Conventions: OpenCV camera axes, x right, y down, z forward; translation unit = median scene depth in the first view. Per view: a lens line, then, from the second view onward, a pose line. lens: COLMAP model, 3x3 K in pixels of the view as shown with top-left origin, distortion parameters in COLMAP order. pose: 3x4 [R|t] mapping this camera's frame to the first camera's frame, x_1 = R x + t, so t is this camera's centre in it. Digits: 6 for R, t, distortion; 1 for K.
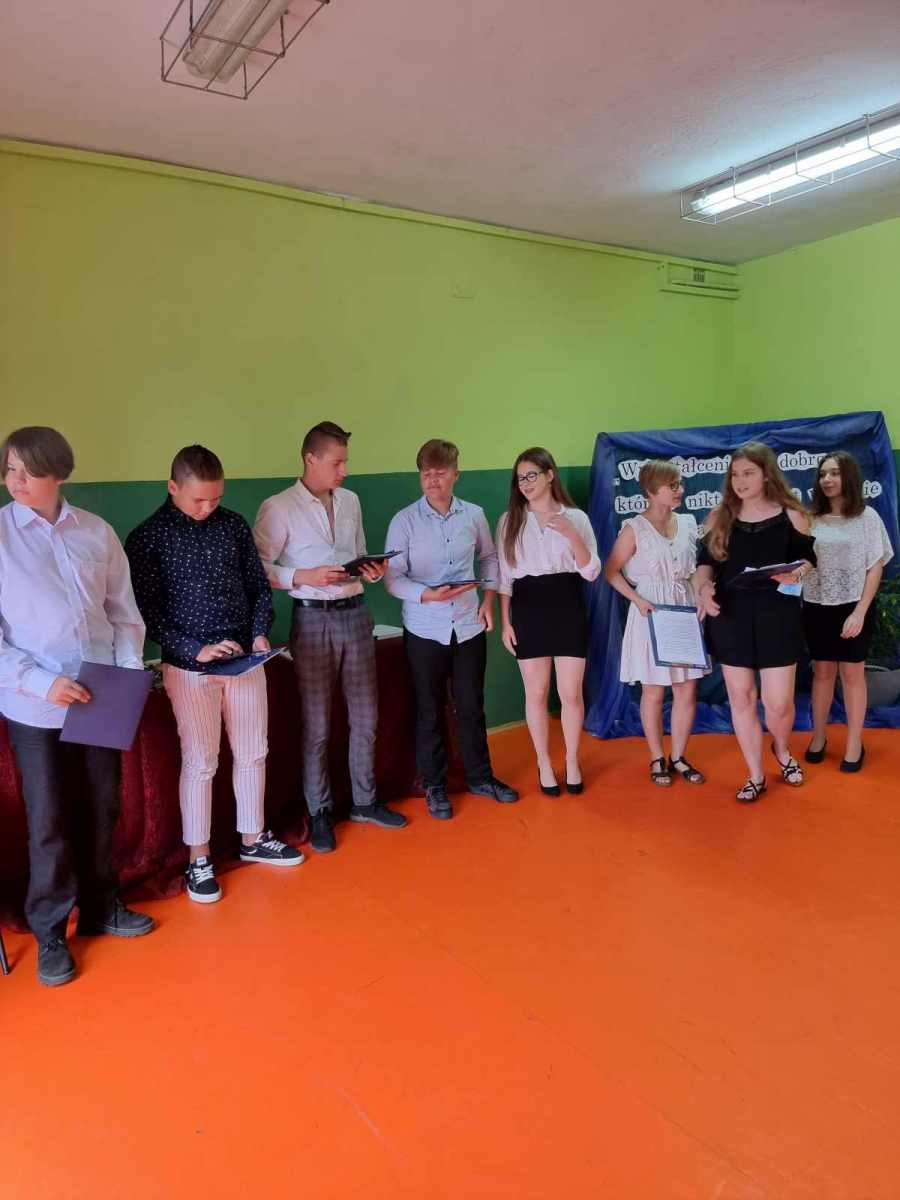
lens RADIAL K [[820.9, 0, 403.1], [0, 820.9, 638.5], [0, 0, 1]] dist [-0.001757, -0.002340]
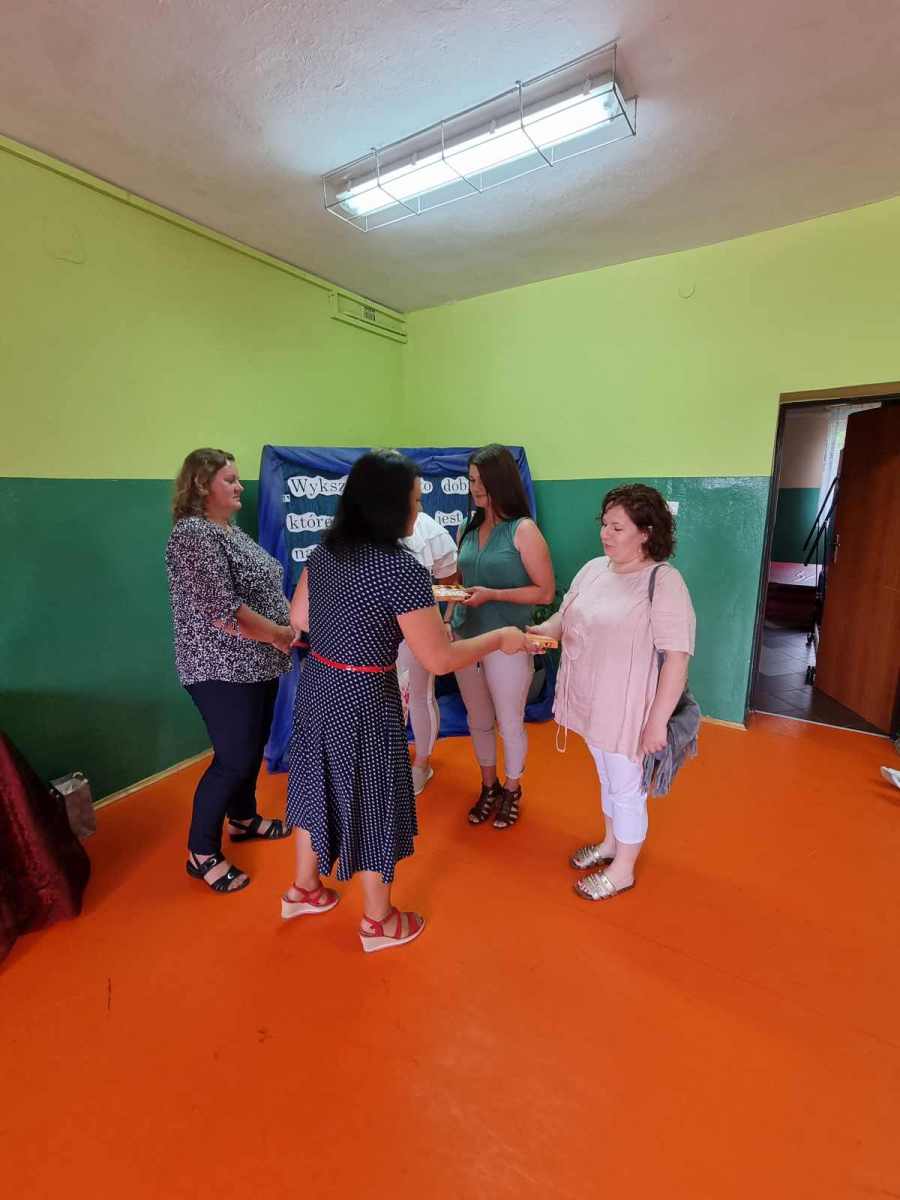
lens RADIAL K [[527.3, 0, 466.1], [0, 527.3, 586.4], [0, 0, 1]] dist [0.000706, 0.000363]
pose [[0.895378, -0.035350, 0.443901, 0.172644], [0.039550, 0.999218, -0.000201, -0.081317], [-0.443547, 0.017736, 0.896076, 0.365876]]
